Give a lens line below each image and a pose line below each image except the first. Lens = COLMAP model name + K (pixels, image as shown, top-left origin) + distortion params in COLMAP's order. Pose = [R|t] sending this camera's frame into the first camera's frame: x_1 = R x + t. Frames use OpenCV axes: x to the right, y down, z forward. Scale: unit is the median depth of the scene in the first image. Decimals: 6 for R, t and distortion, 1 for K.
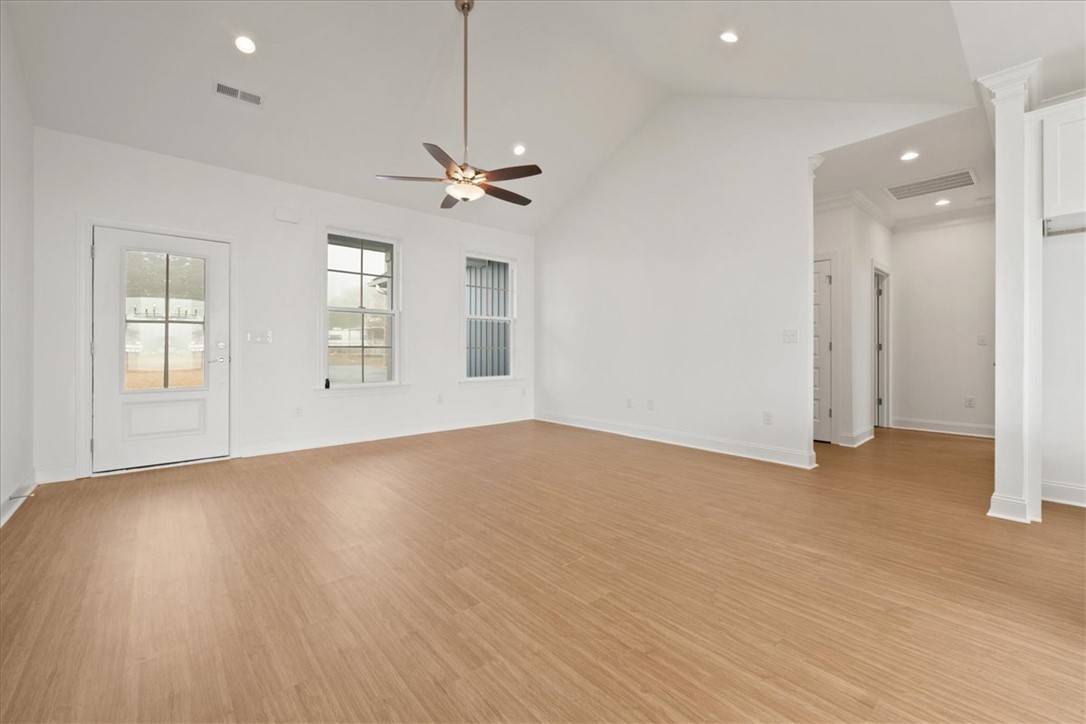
lens RADIAL K [[432.3, 0, 535.7], [0, 432.3, 347.4], [0, 0, 1]] dist [0.000151, -0.000064]
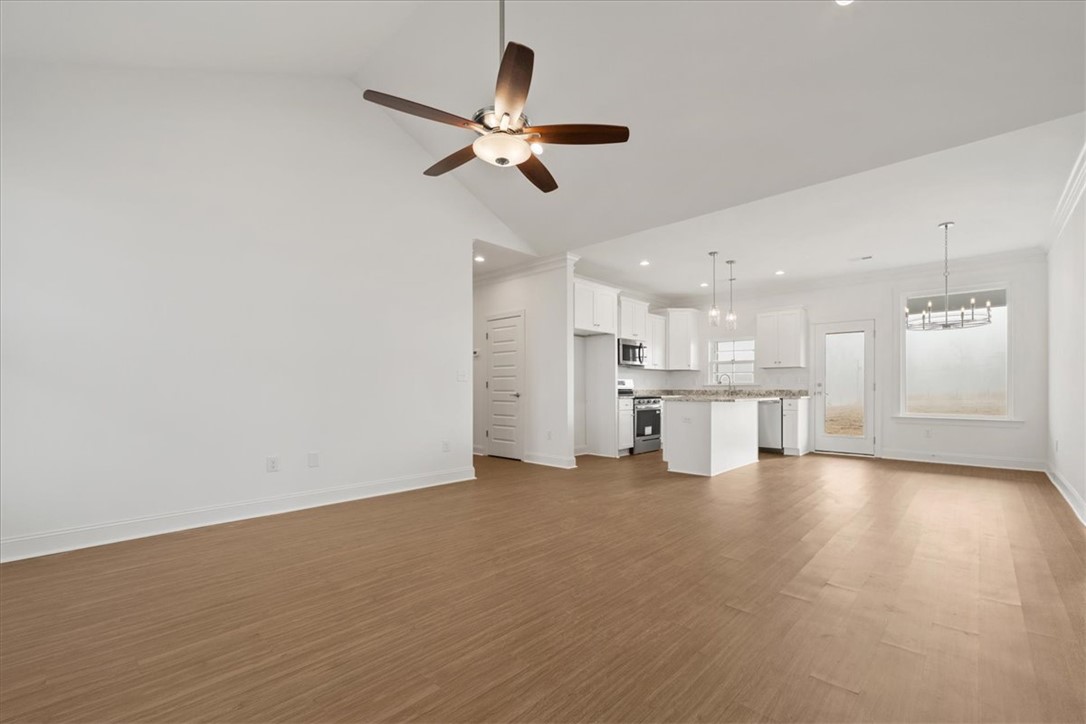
lens RADIAL K [[450.0, 0, 586.2], [0, 450.0, 389.9], [0, 0, 1]] dist [0.003491, 0.000111]
pose [[-0.128892, -0.003357, 0.991653, -0.917781], [-0.009784, 0.999950, 0.002114, 0.007819], [-0.991610, -0.009430, -0.128918, 1.013770]]
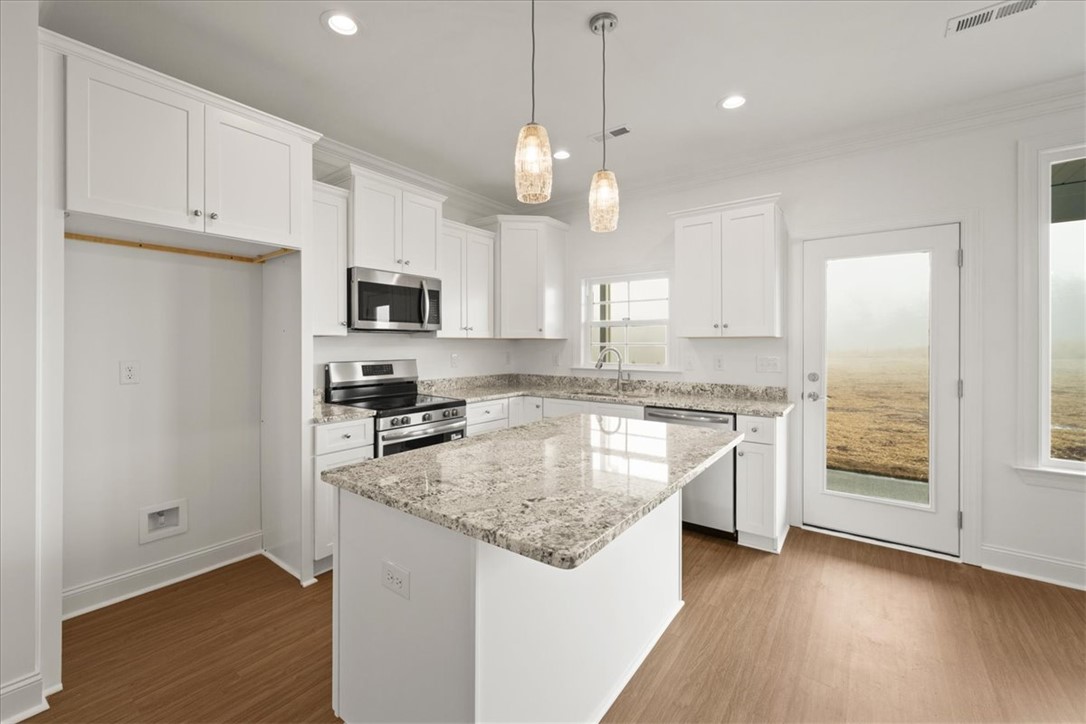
lens RADIAL K [[450.0, 0, 524.2], [0, 450.0, 342.5], [0, 0, 1]] dist [0.003491, 0.000111]
pose [[-0.183424, 0.002612, 0.983030, 0.332235], [-0.011093, 0.999927, -0.004727, -0.091746], [-0.982971, -0.011772, -0.183382, 0.366195]]
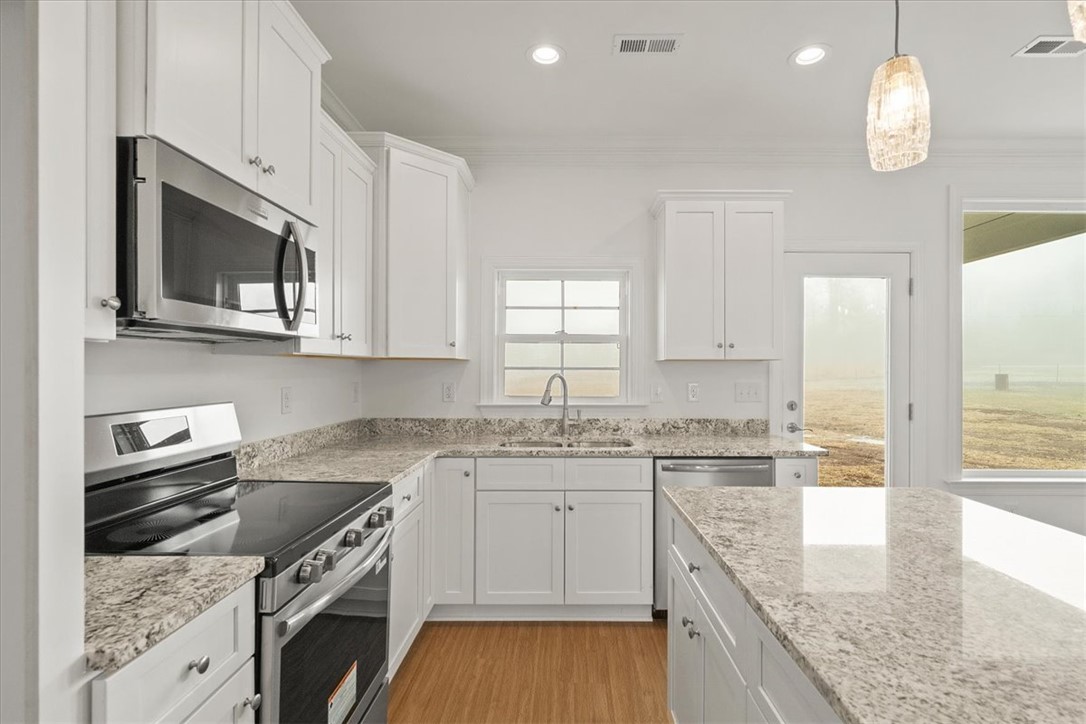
lens RADIAL K [[513.2, 0, 565.3], [0, 513.2, 366.6], [0, 0, 1]] dist [0.000434, 0.001145]
pose [[-0.746737, -0.000964, 0.665119, 0.869906], [-0.010829, 0.999884, -0.010709, -0.088797], [-0.665032, -0.015199, -0.746660, 0.619518]]
